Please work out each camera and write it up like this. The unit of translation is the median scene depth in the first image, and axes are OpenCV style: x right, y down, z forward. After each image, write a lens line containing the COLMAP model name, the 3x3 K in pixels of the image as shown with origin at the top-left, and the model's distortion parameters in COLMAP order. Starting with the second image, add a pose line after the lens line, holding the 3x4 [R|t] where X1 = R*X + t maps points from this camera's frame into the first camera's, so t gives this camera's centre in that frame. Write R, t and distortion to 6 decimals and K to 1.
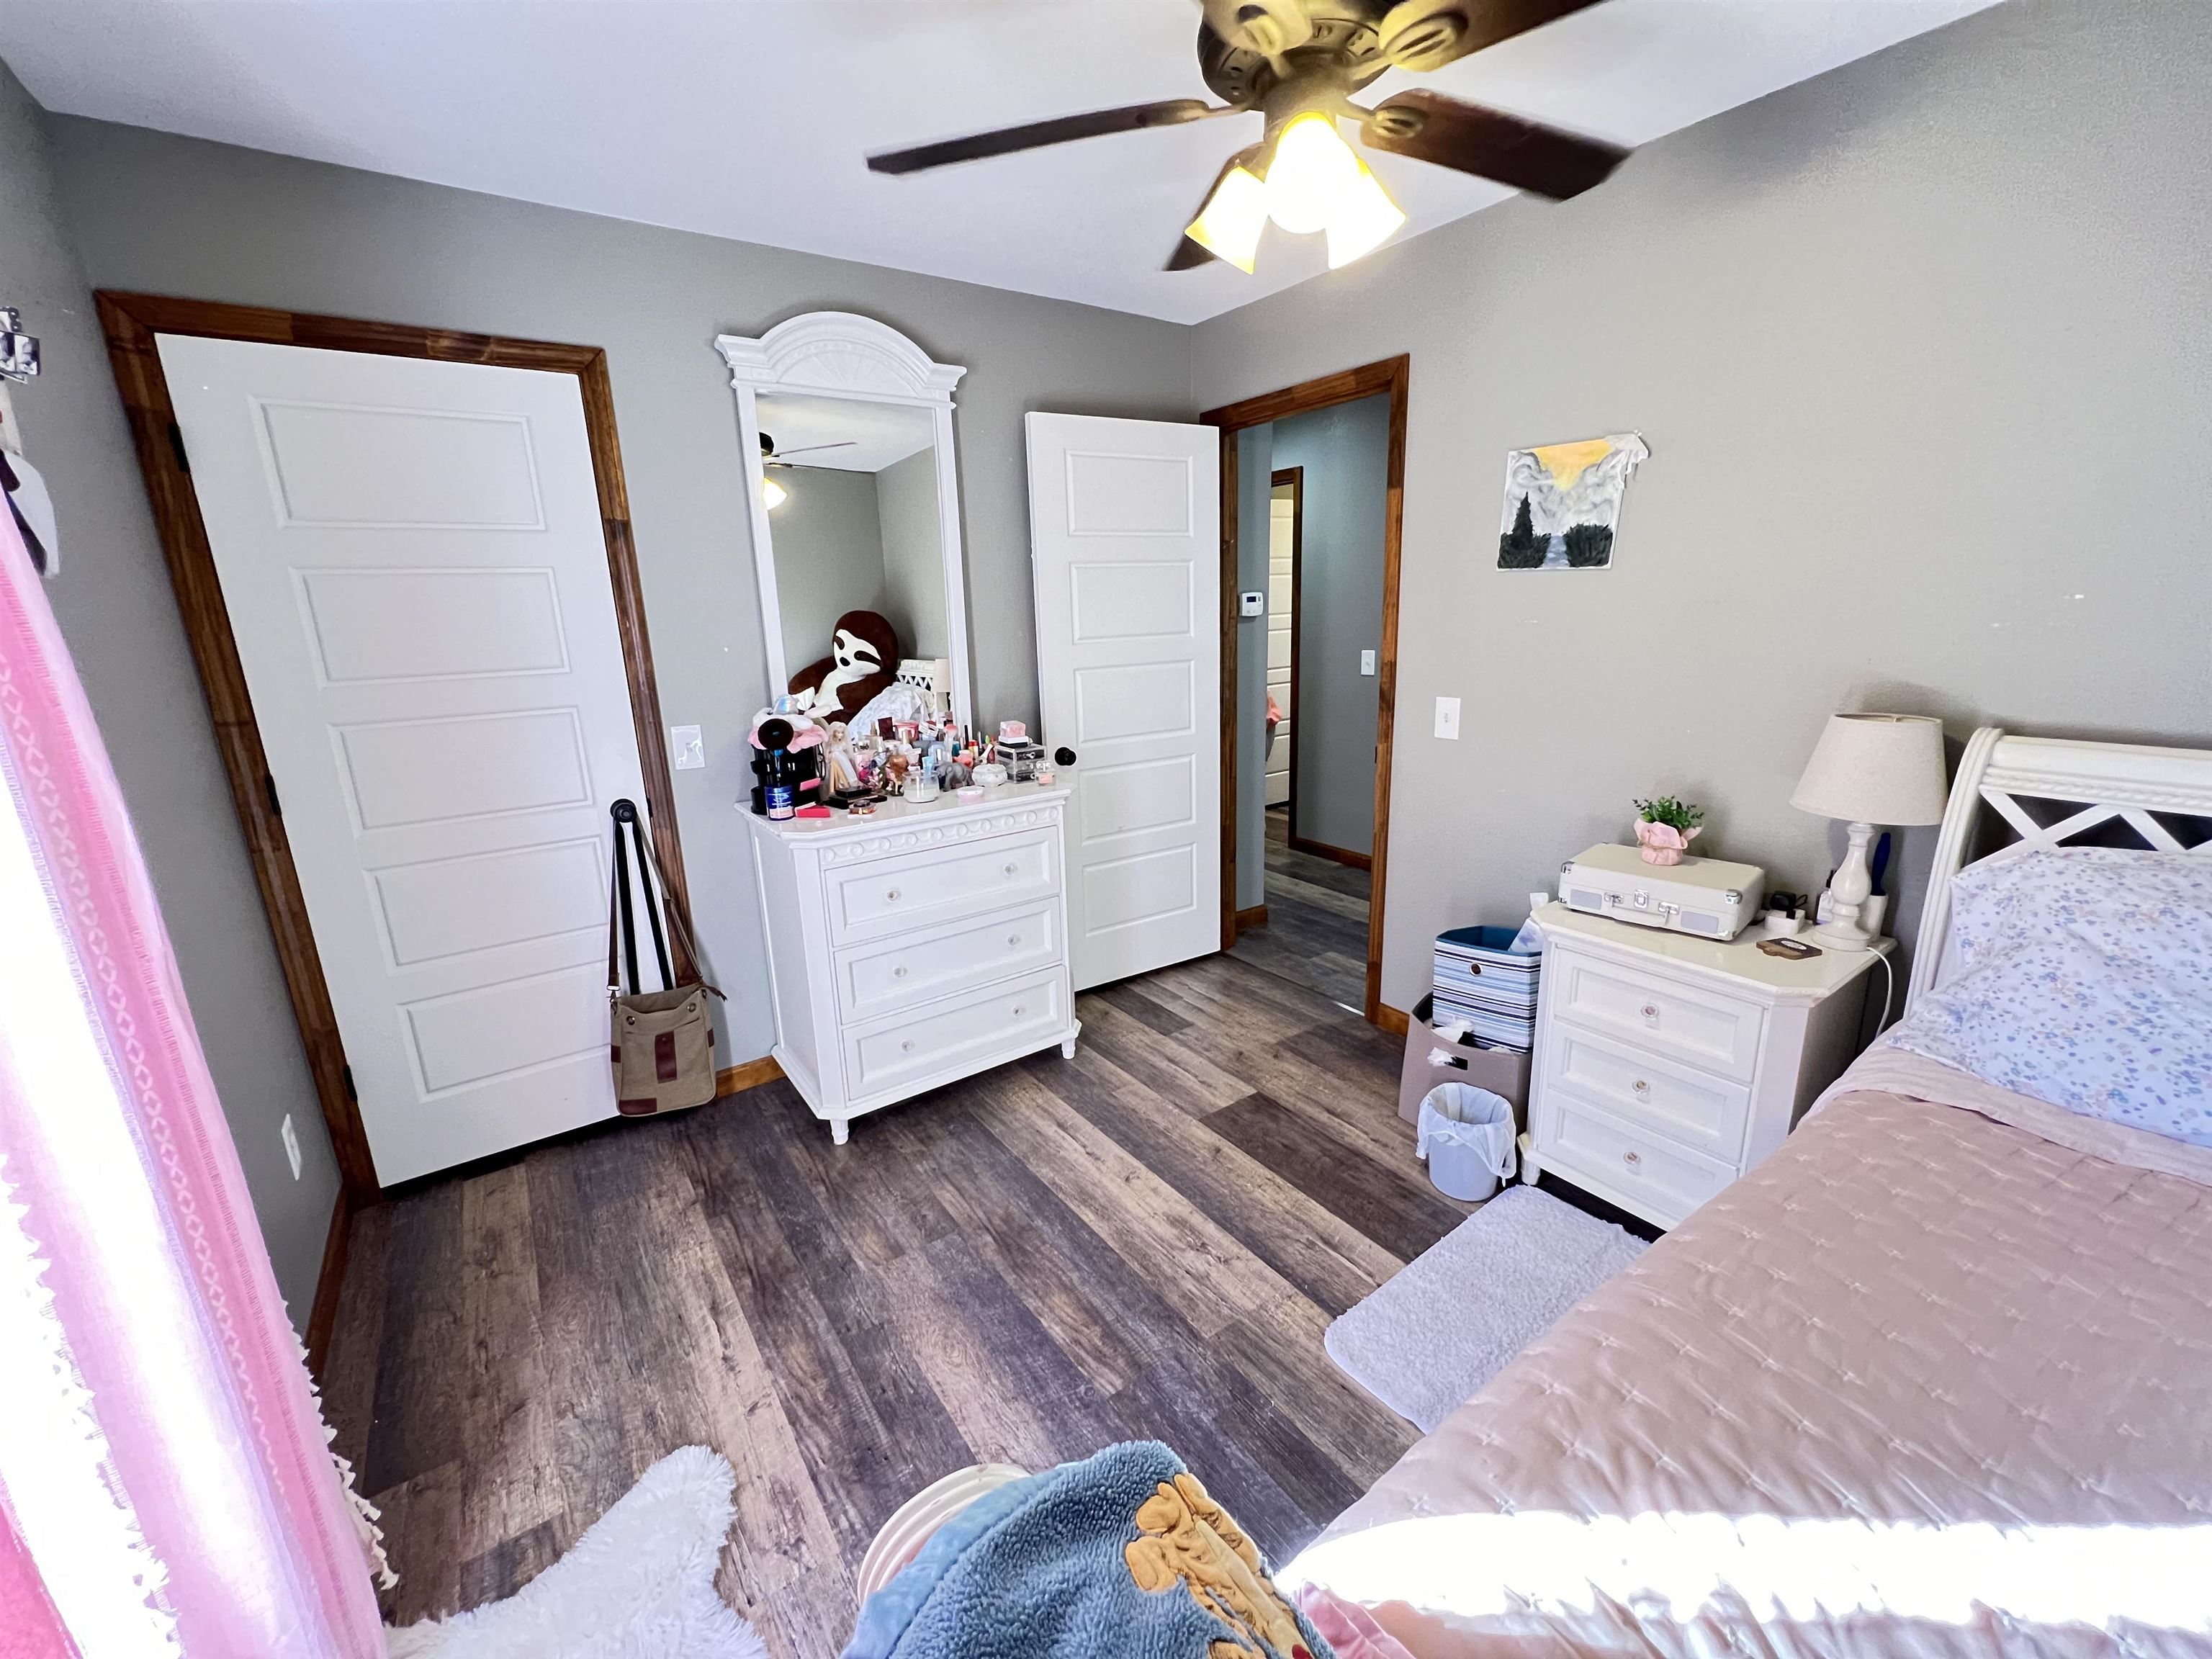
lens RADIAL K [[884.4, 0, 1103.1], [0, 884.4, 826.1], [0, 0, 1]] dist [-0.002146, 0.000654]
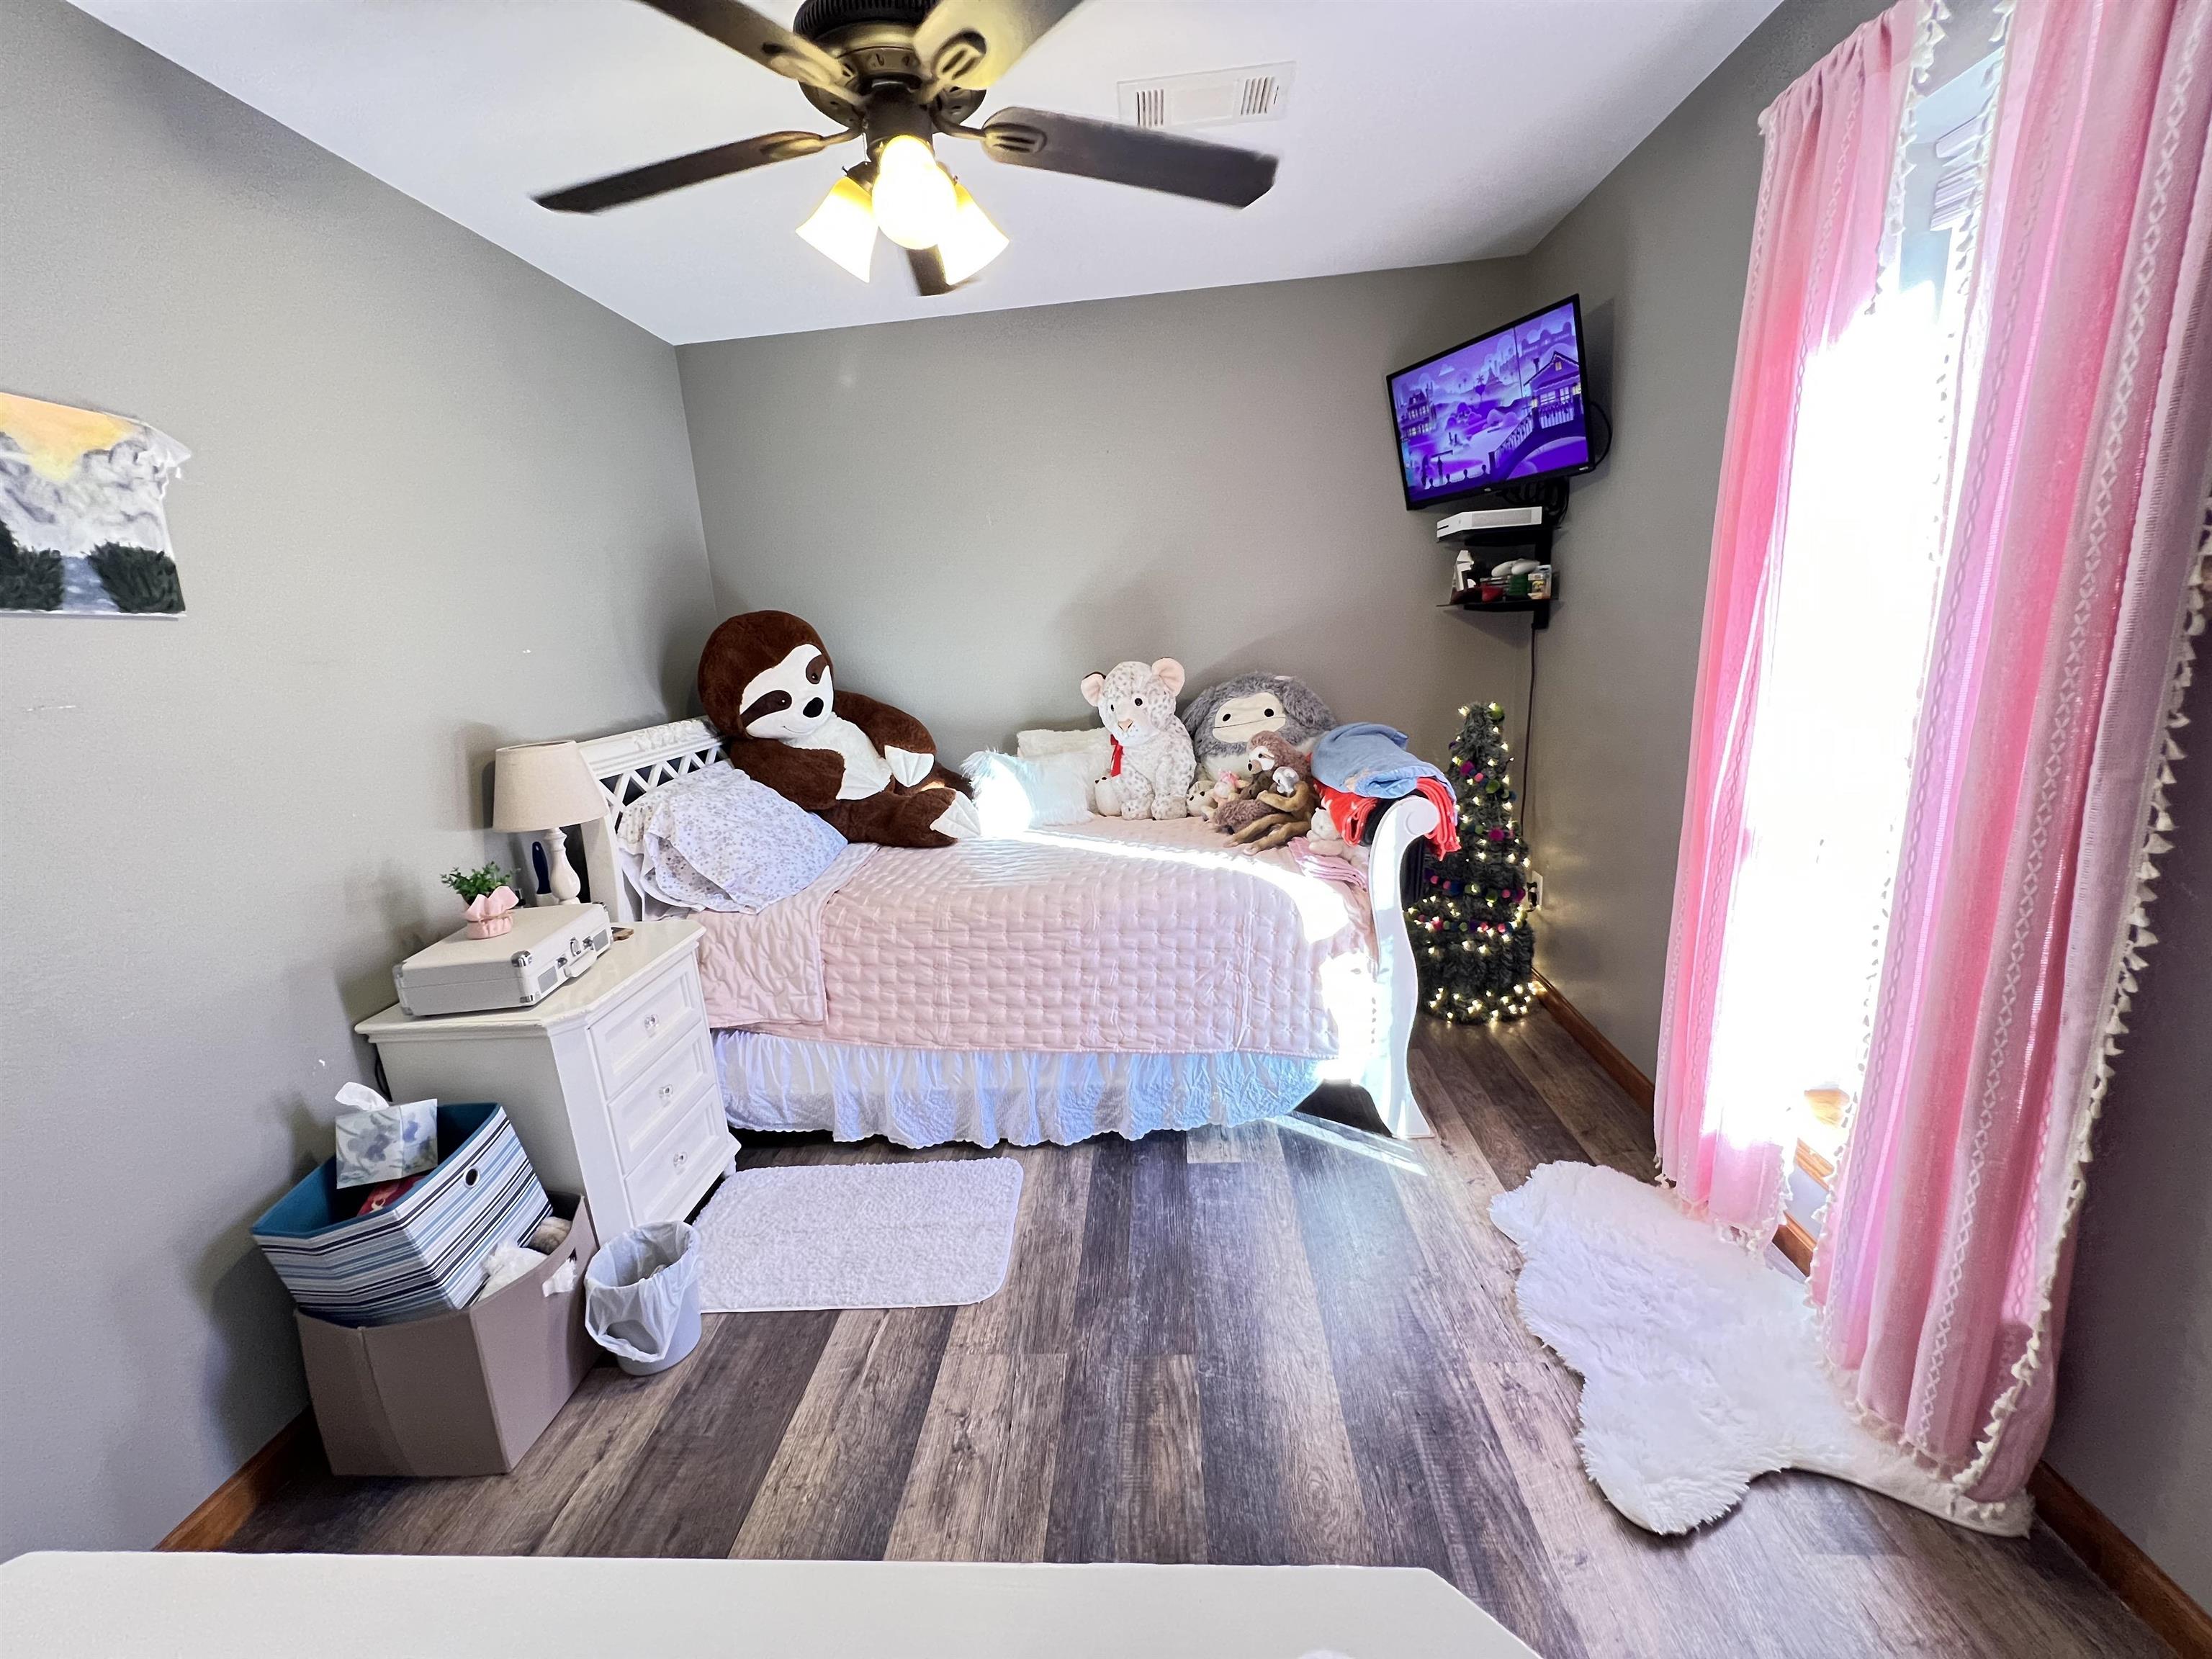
lens RADIAL K [[884.4, 0, 1096.8], [0, 884.4, 824.7], [0, 0, 1]] dist [-0.002146, 0.000654]
pose [[-0.769217, -0.064931, 0.635681, -0.426383], [0.246524, 0.887649, 0.388979, -0.262688], [-0.589518, 0.455920, -0.666788, 1.207317]]
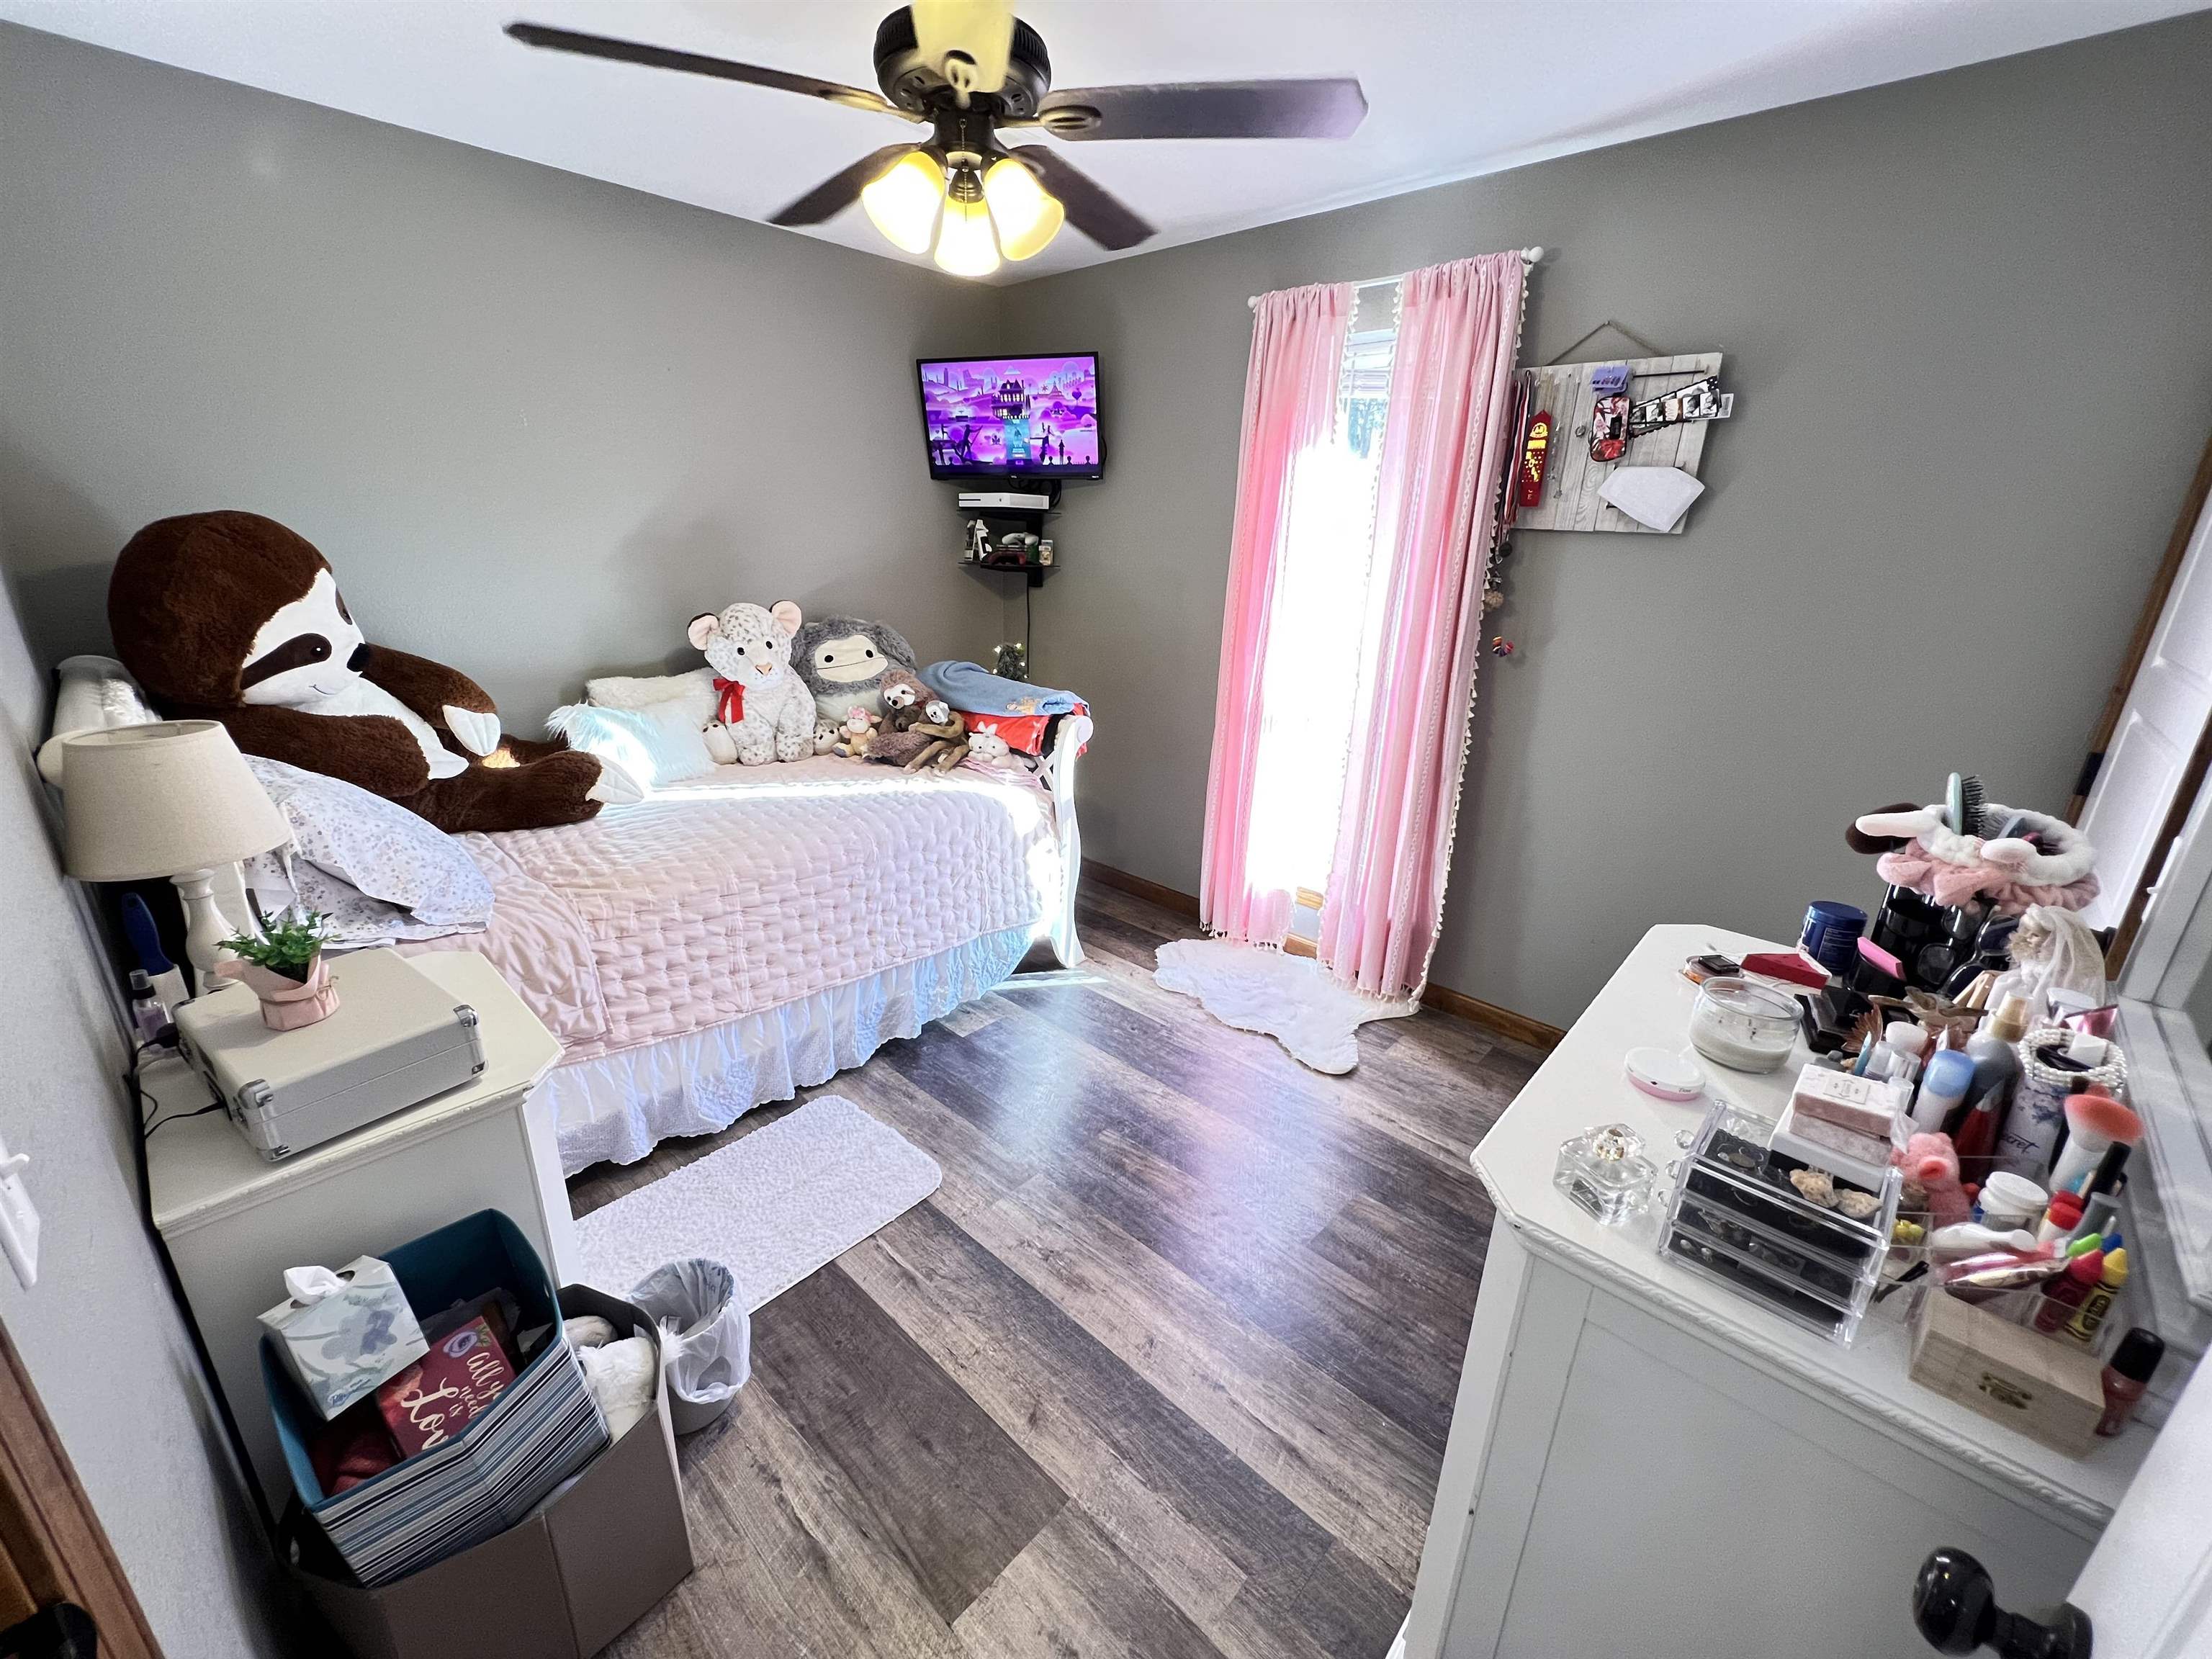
lens RADIAL K [[884.4, 0, 1098.2], [0, 884.4, 826.9], [0, 0, 1]] dist [-0.002146, 0.000654]
pose [[-0.978904, 0.065831, -0.193424, 0.214134], [-0.051878, 0.835565, 0.546937, -0.427537], [0.197624, 0.545433, -0.814523, 1.548217]]
